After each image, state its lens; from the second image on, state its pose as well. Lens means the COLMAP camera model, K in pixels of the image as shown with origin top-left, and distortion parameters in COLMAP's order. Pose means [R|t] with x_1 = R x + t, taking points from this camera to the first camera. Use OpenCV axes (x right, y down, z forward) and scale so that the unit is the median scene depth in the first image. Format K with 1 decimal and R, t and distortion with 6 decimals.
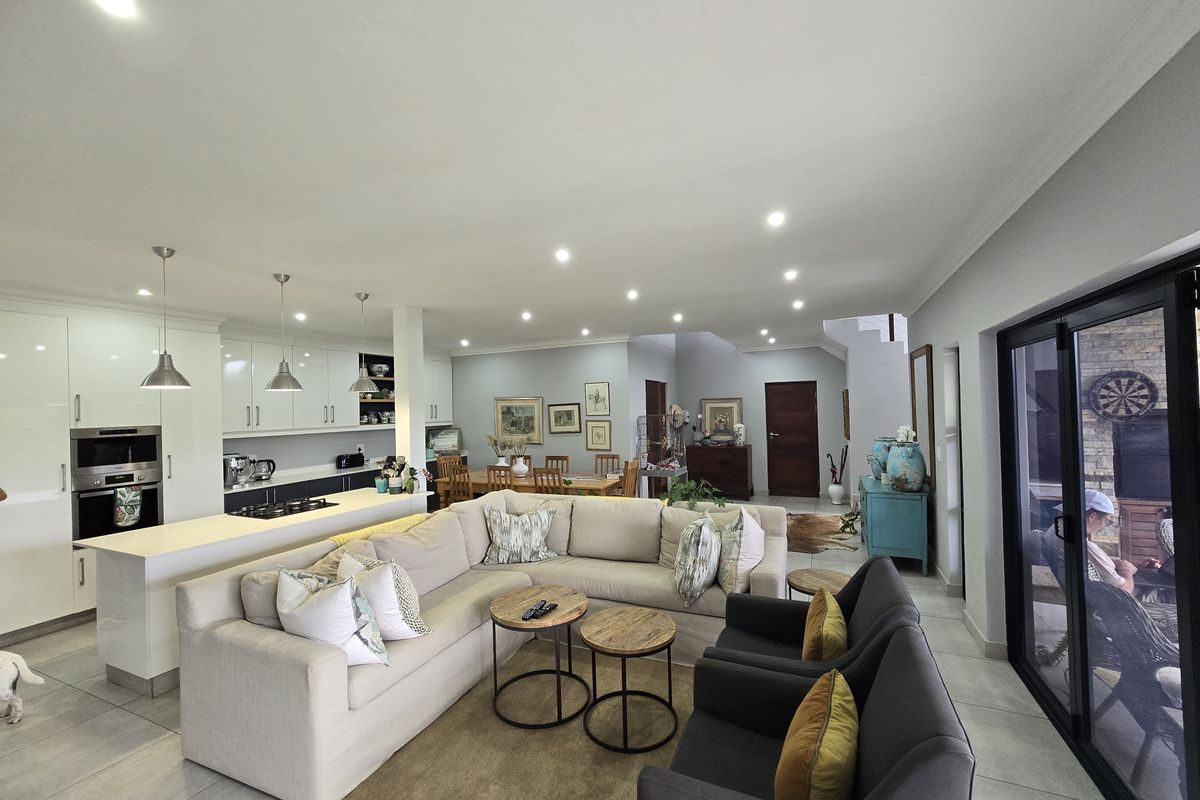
lens RADIAL K [[492.4, 0, 600.0], [0, 492.4, 400.0], [0, 0, 1]] dist [-0.000768, -0.000444]
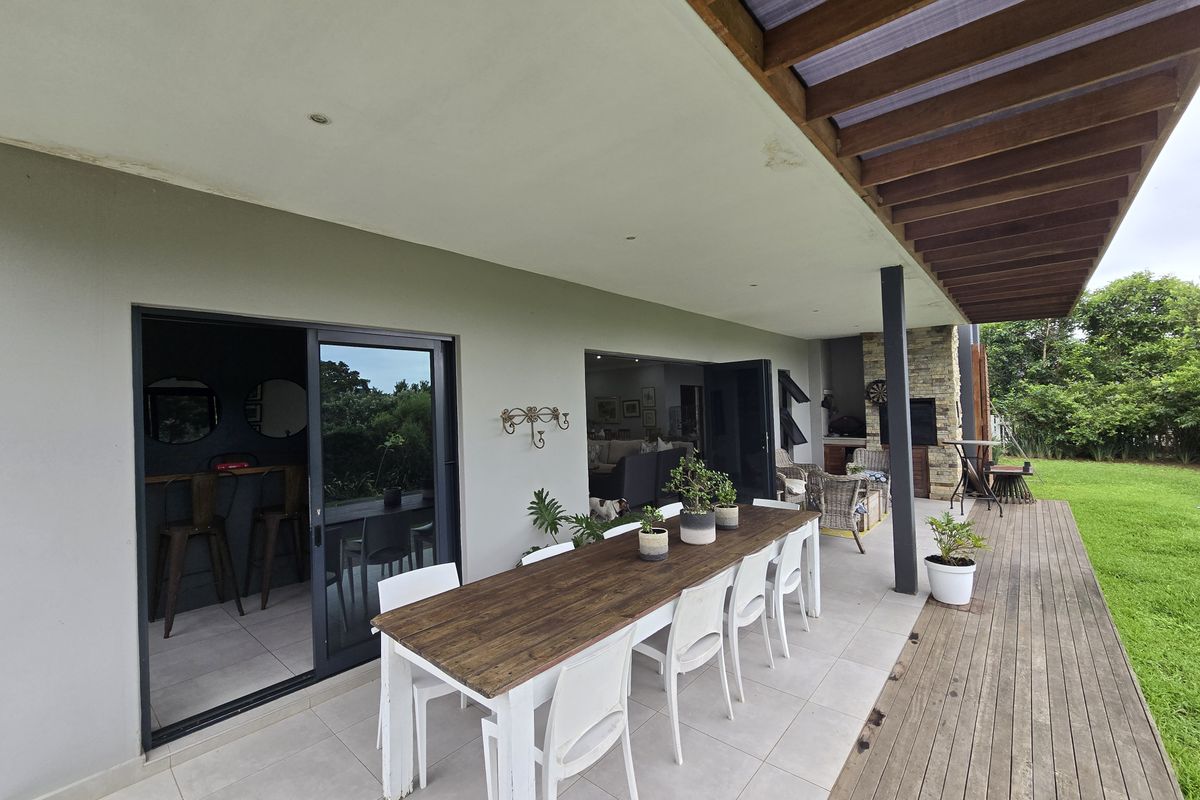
lens RADIAL K [[492.4, 0, 600.0], [0, 492.4, 400.0], [0, 0, 1]] dist [-0.000768, -0.000444]
pose [[0.960018, -0.010692, -0.279734, 0.329494], [0.011355, 0.999935, 0.000752, 0.004761], [0.279707, -0.003898, 0.960077, -0.740629]]
